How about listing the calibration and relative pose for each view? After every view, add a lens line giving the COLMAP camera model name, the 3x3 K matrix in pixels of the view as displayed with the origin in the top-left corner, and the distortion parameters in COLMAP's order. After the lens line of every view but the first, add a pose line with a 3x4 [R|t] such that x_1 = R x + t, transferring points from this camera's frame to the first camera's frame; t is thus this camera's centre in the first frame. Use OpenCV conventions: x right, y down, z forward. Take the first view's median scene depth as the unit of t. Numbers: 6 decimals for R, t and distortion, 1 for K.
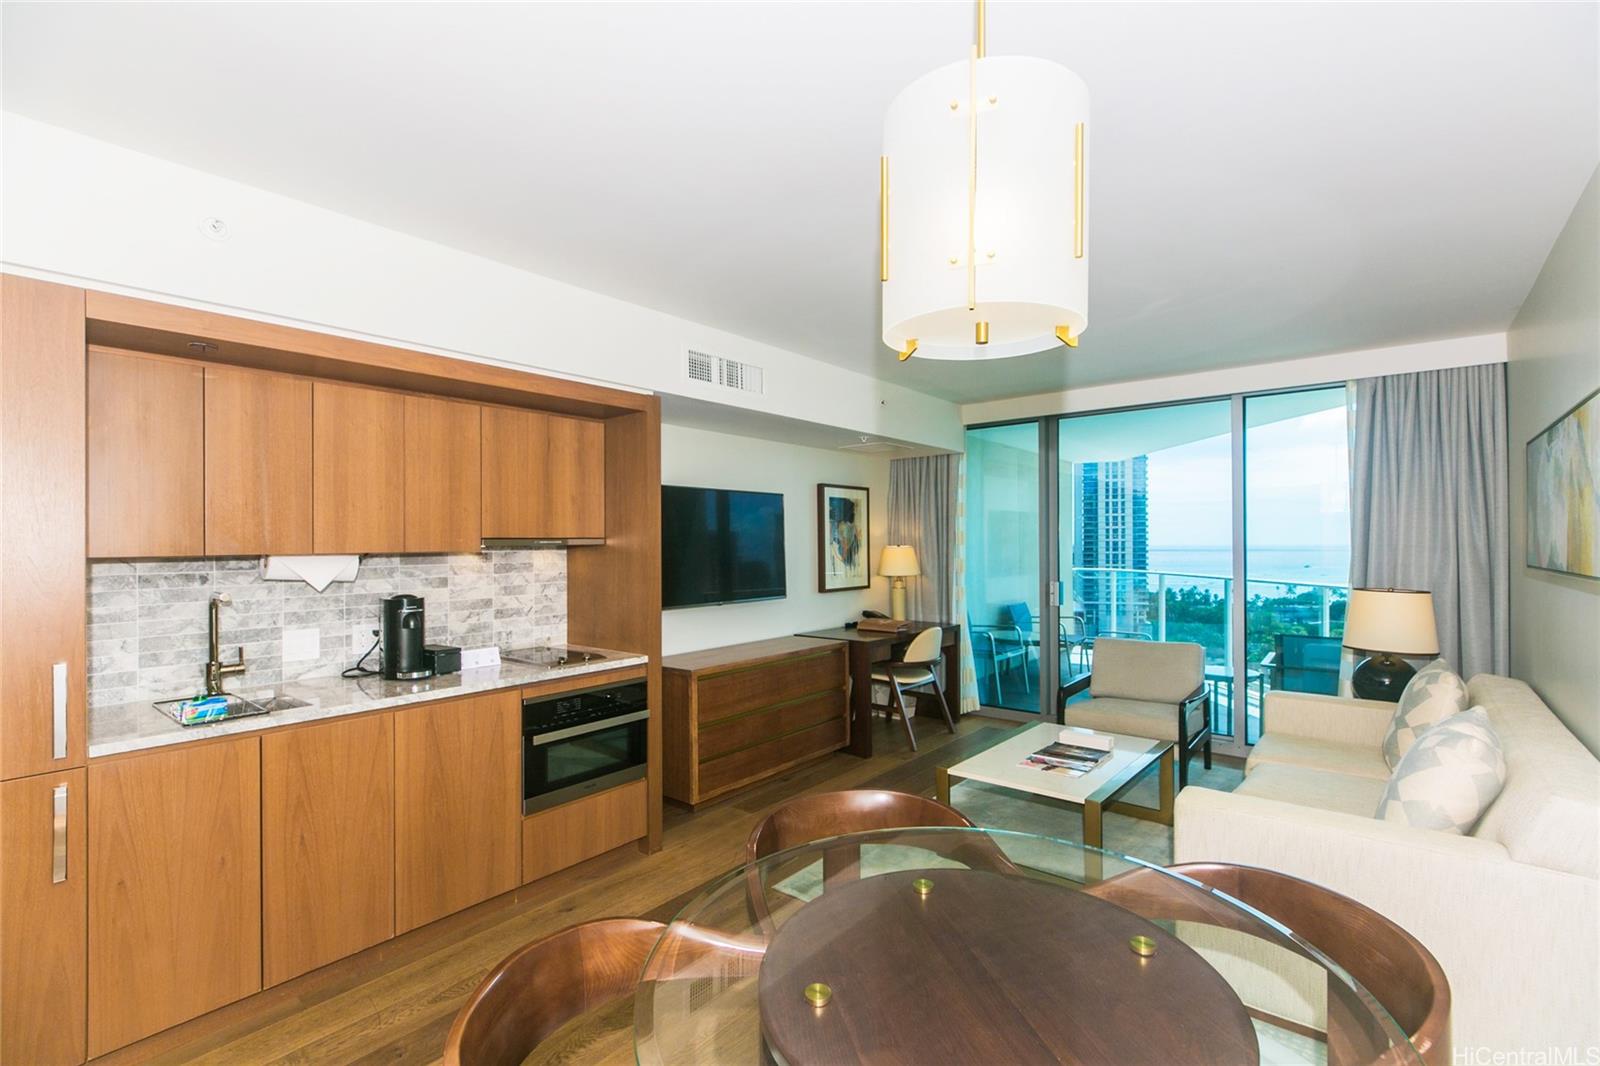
lens RADIAL K [[698.1, 0, 800.0], [0, 698.1, 533.0], [0, 0, 1]] dist [-0.010196, -0.000568]
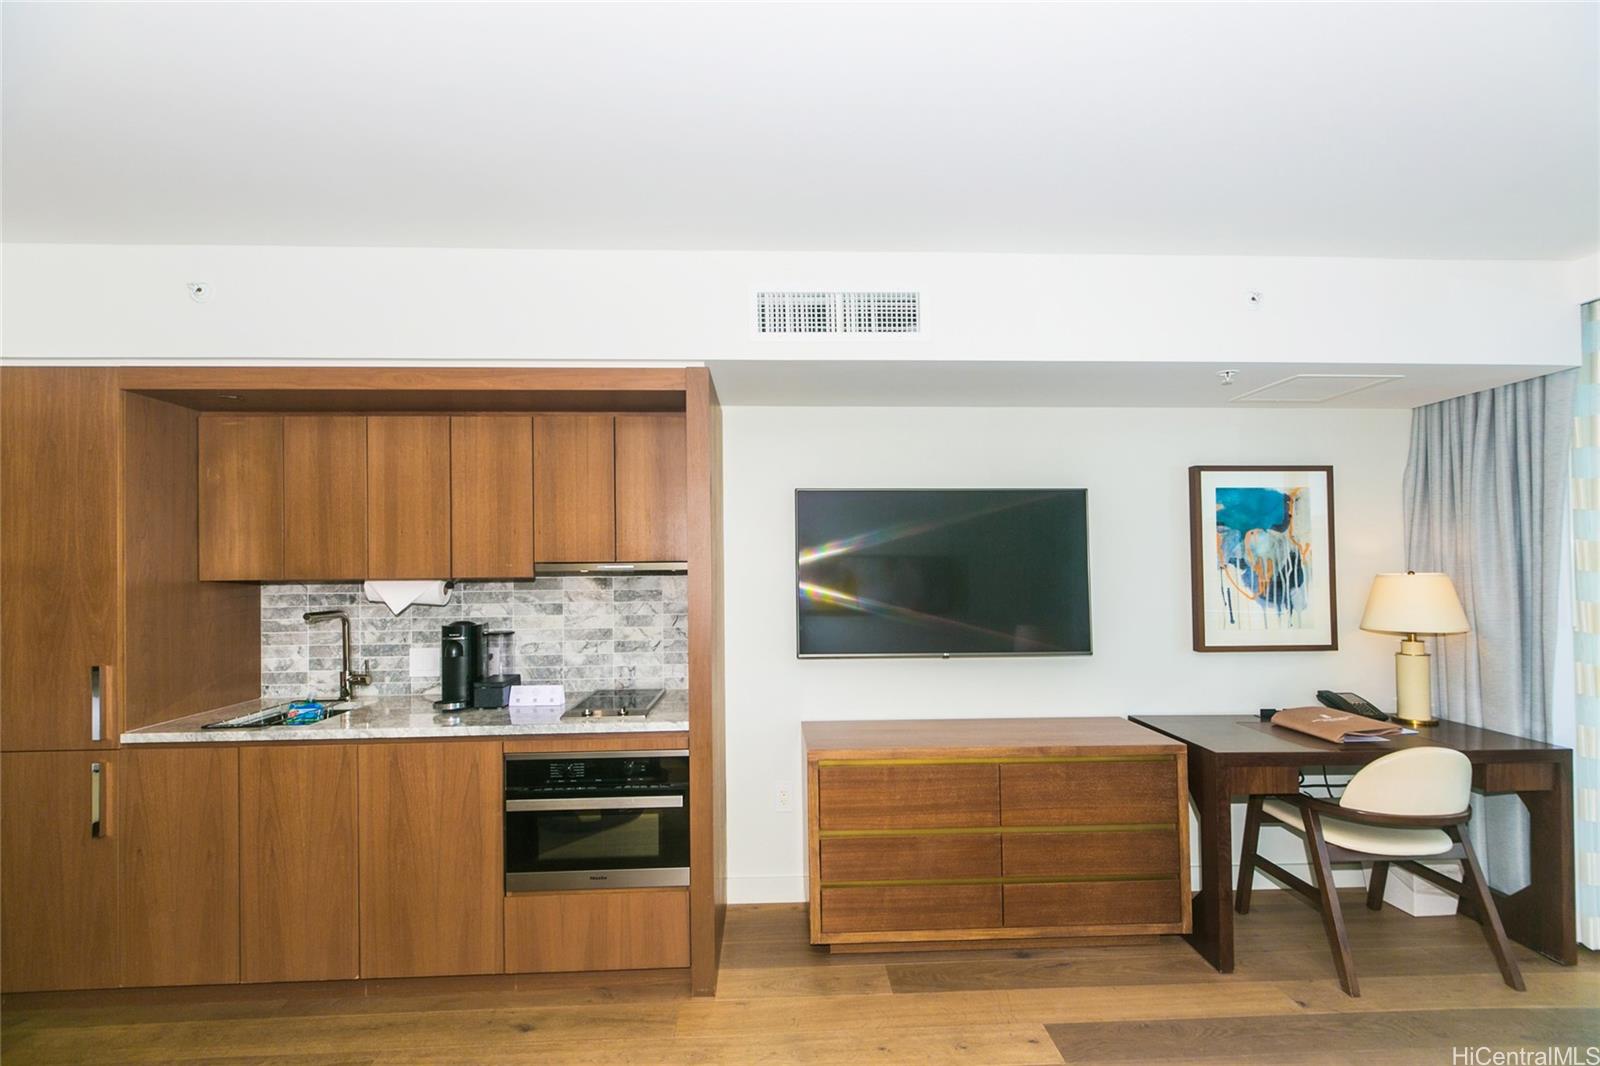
lens RADIAL K [[715.5, 0, 763.9], [0, 715.5, 552.1], [0, 0, 1]] dist [0.012516, -0.000708]
pose [[0.675216, -0.010880, -0.737540, 0.381992], [0.011207, 0.999927, -0.004491, 0.000807], [0.737535, -0.005234, 0.675289, 0.527000]]
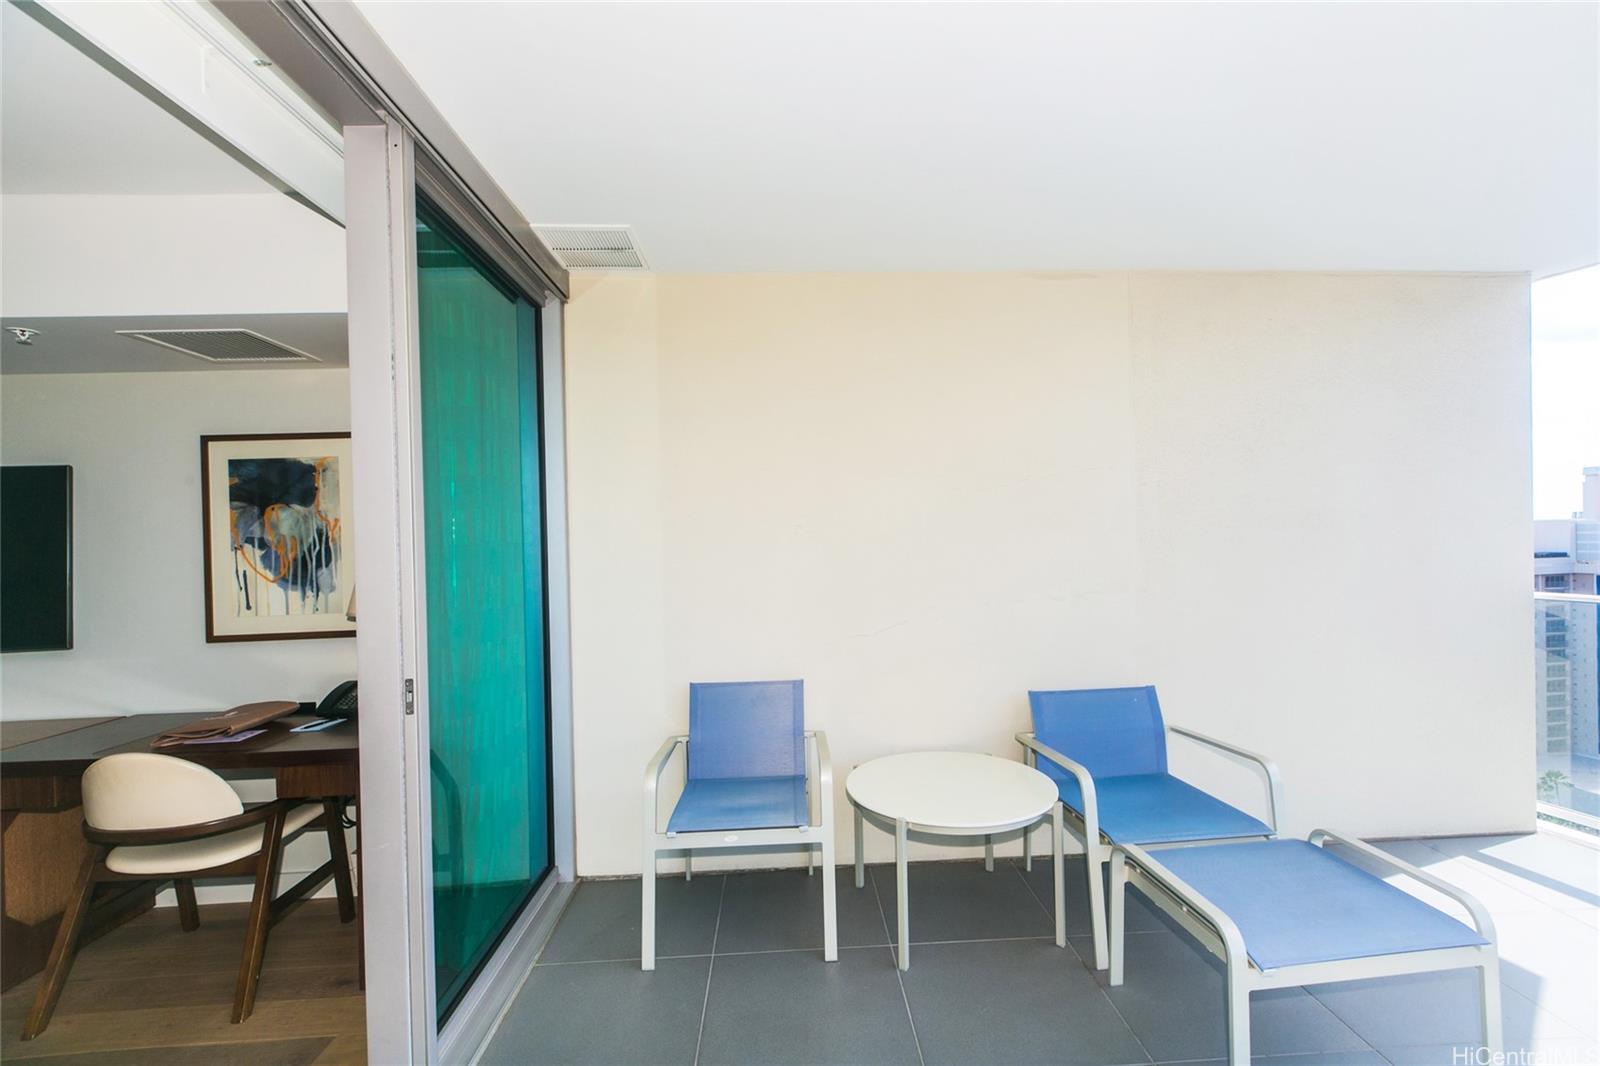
lens RADIAL K [[698.1, 0, 800.0], [0, 698.1, 533.0], [0, 0, 1]] dist [-0.010196, -0.000568]
pose [[0.674067, -0.019914, -0.738402, 1.190603], [0.037238, 0.999282, 0.007044, 0.026348], [0.737731, -0.032245, 0.674324, 1.607346]]
